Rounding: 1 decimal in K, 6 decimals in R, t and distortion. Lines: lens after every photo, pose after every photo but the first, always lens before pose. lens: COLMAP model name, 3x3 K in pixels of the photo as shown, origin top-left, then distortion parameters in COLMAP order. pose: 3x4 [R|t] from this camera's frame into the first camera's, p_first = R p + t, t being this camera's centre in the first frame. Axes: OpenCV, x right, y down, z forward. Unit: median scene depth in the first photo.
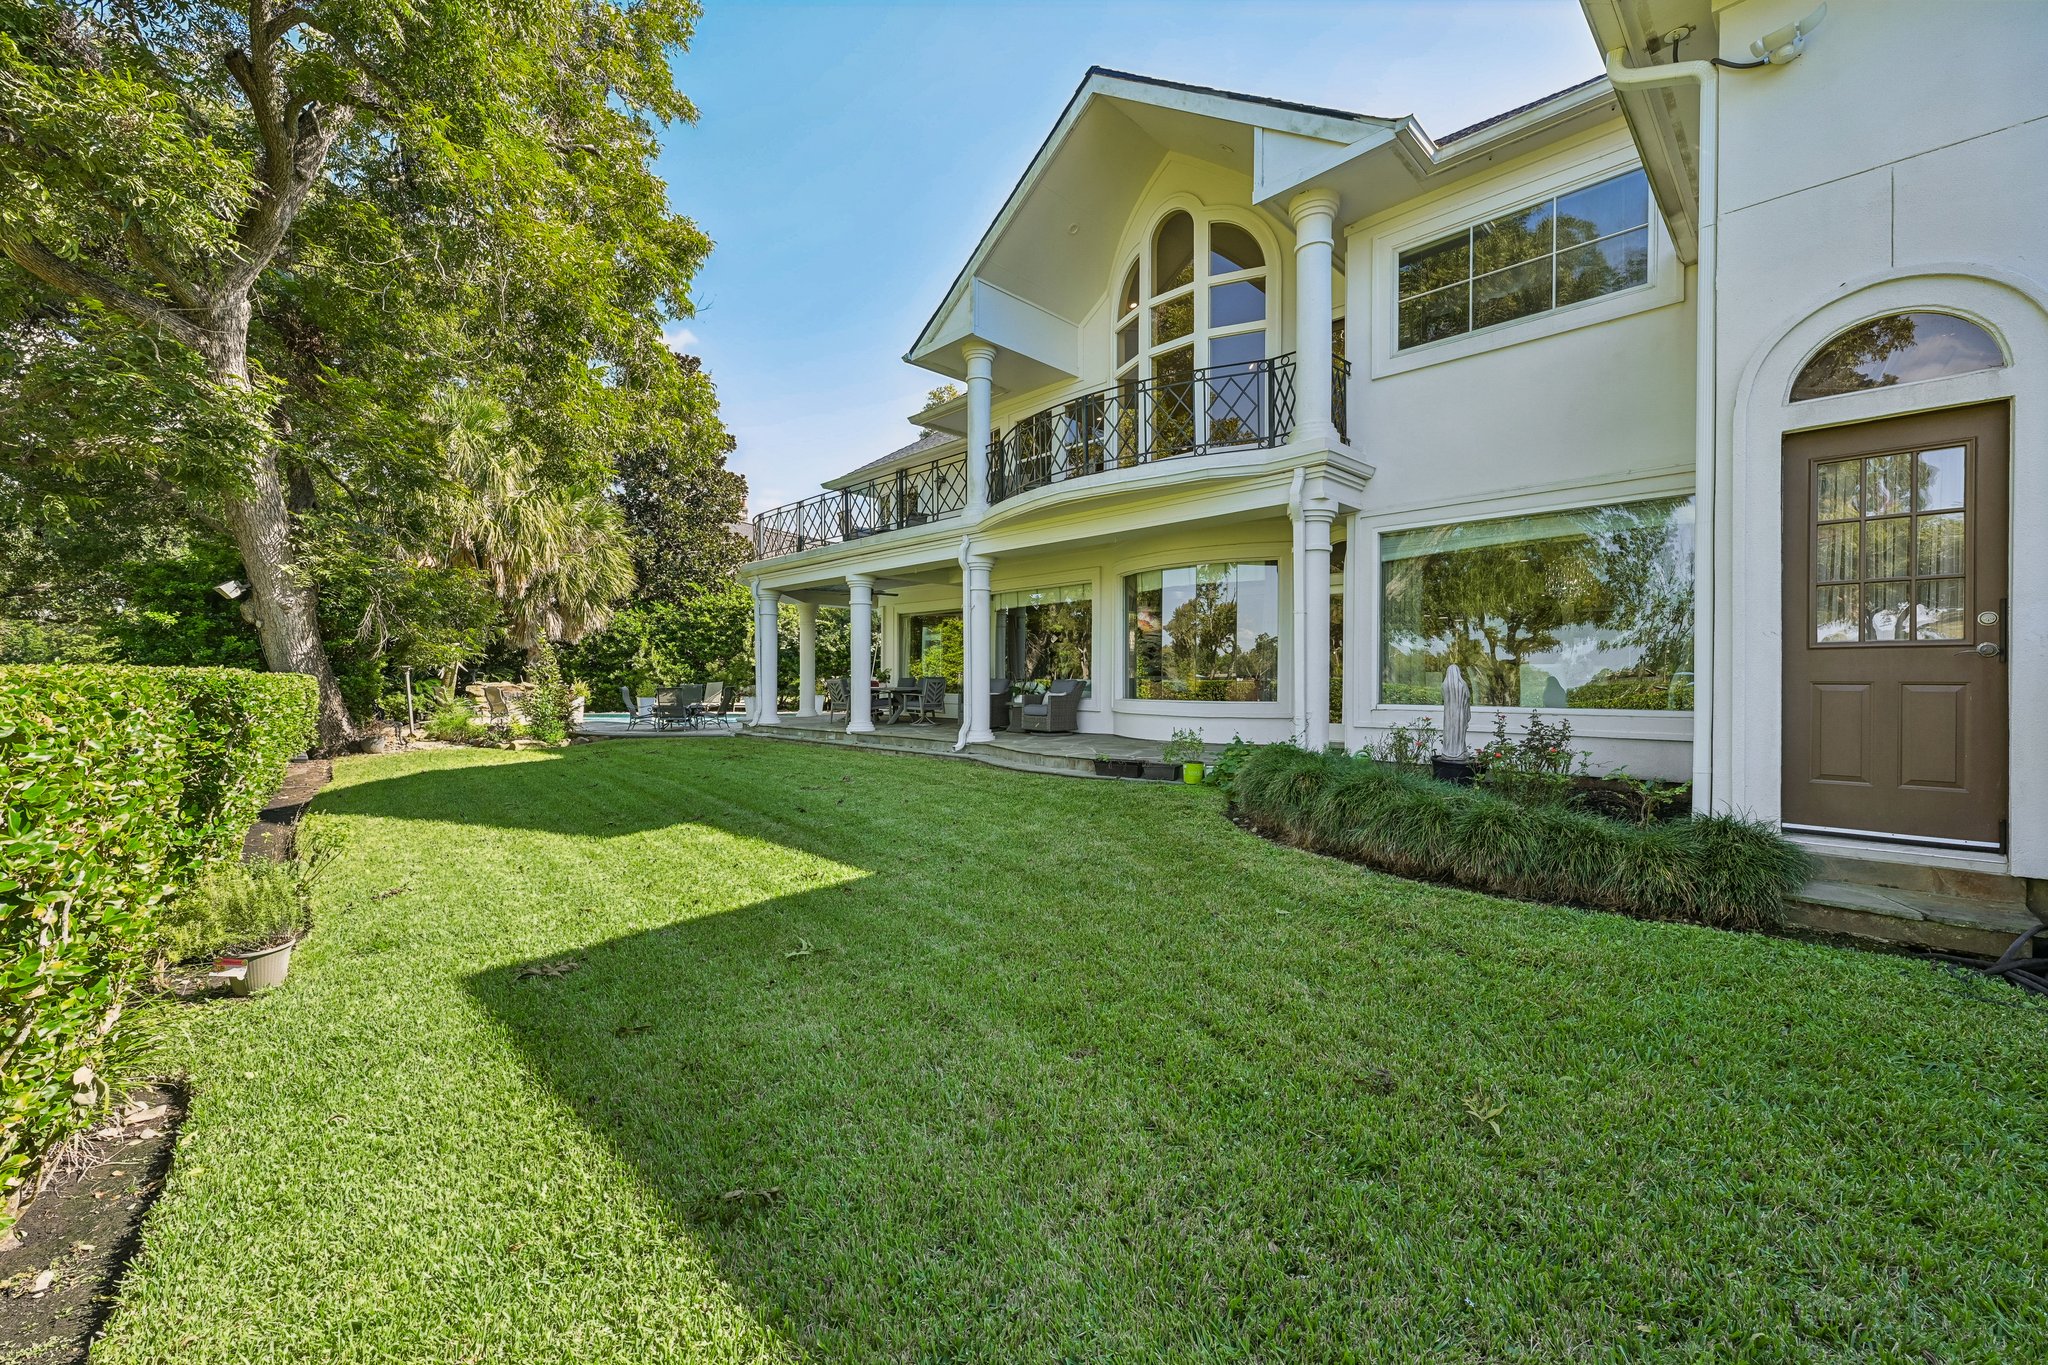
lens RADIAL K [[811.7, 0, 1024.0], [0, 811.7, 682.5], [0, 0, 1]] dist [0.001110, 0.000193]
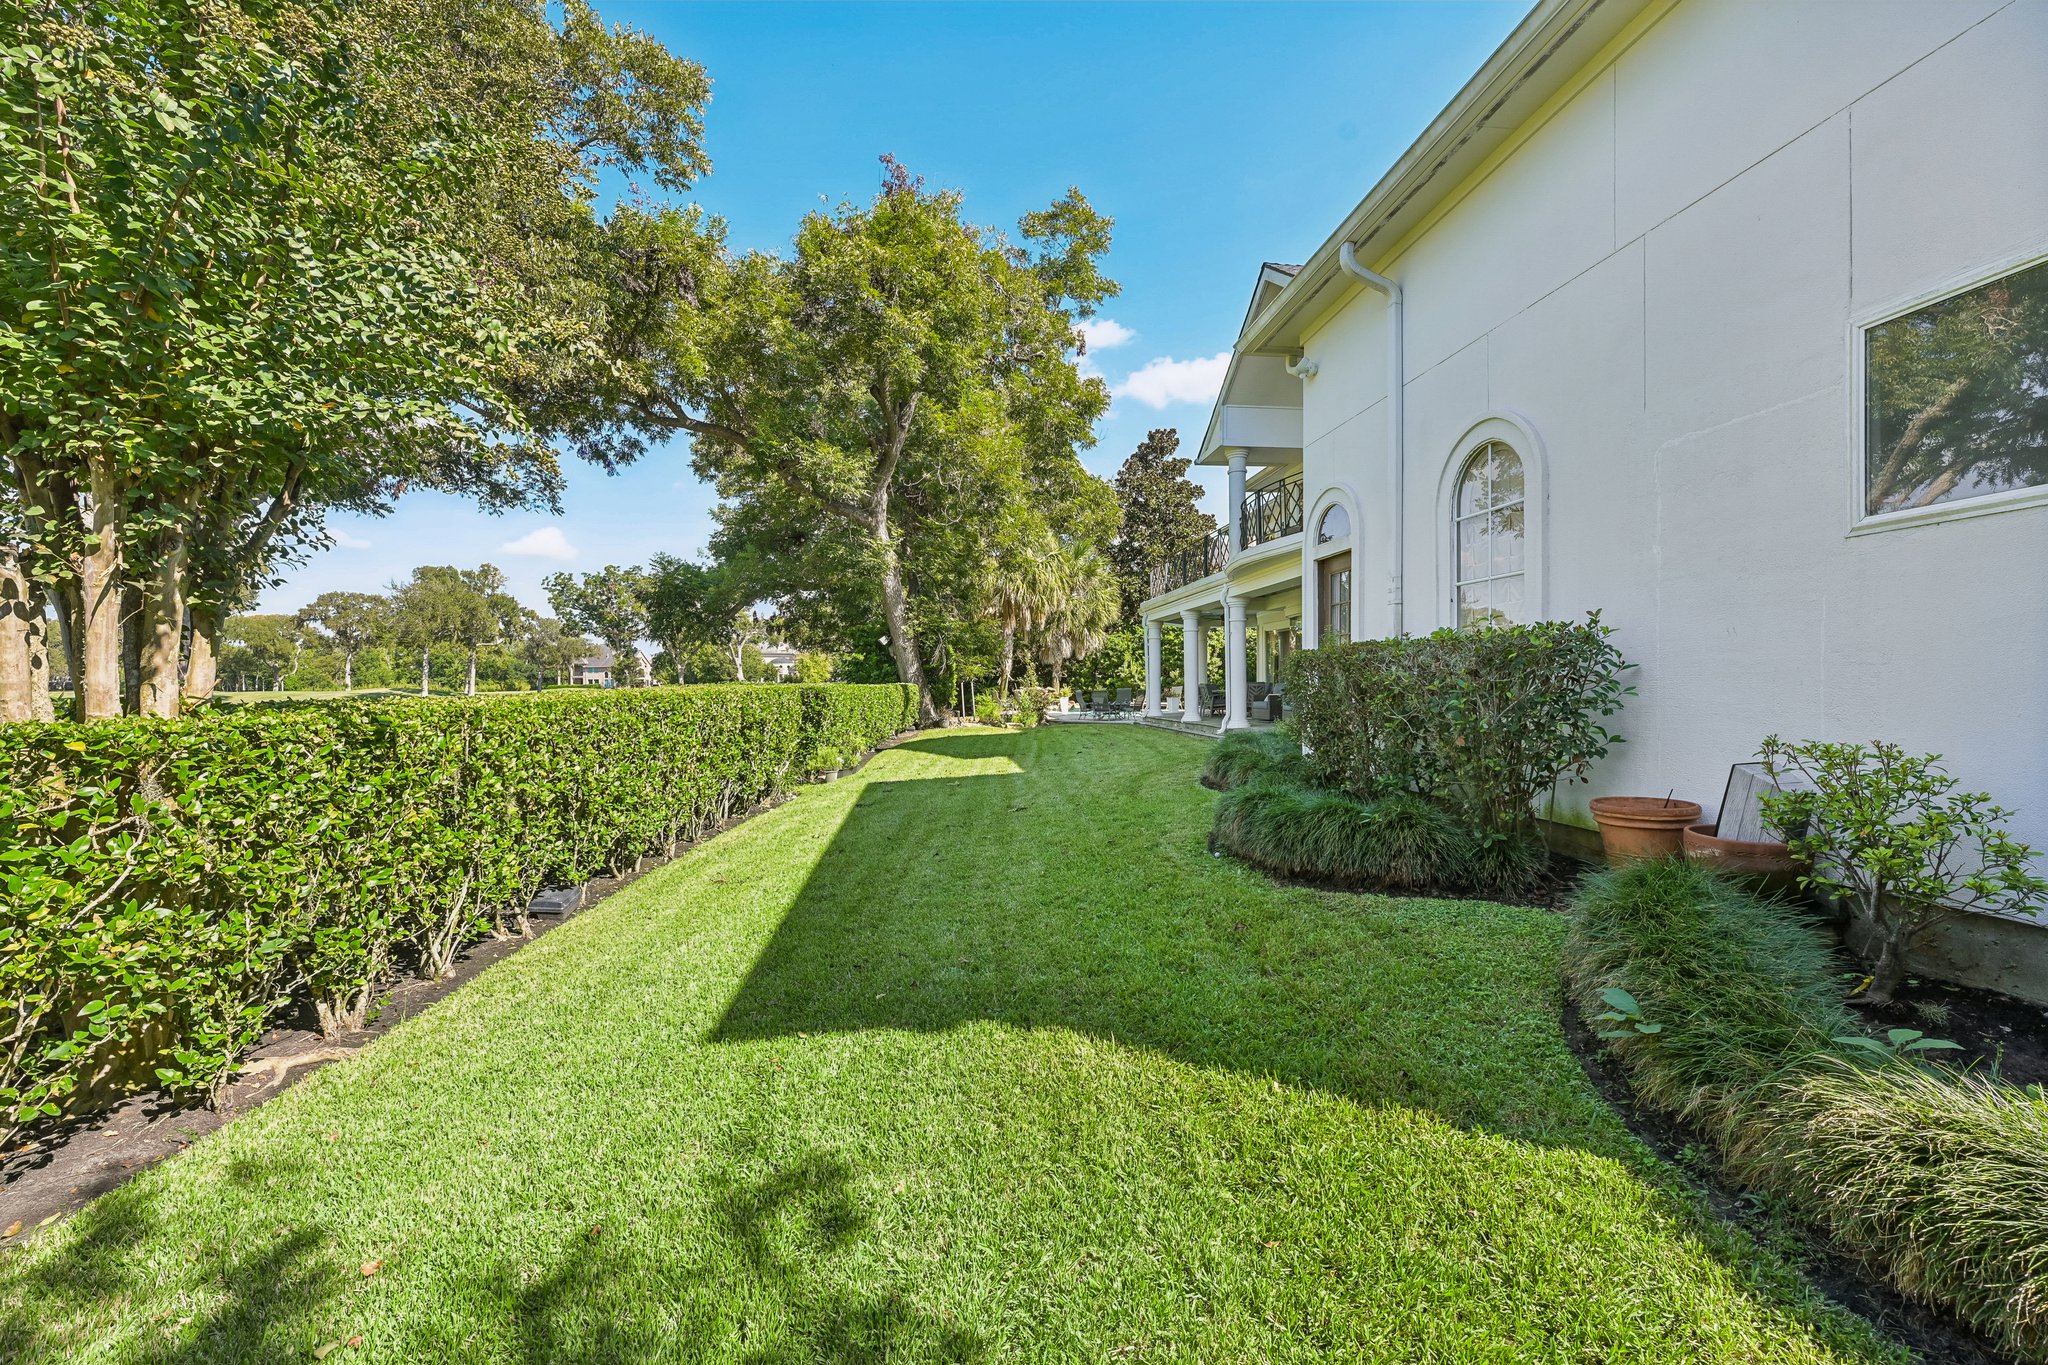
lens RADIAL K [[811.7, 0, 1024.0], [0, 811.7, 682.5], [0, 0, 1]] dist [0.001110, 0.000193]
pose [[0.778237, -0.007318, -0.627928, 0.292531], [0.004454, 0.999971, -0.006134, -0.000058], [0.627955, 0.001977, 0.778247, -0.174824]]
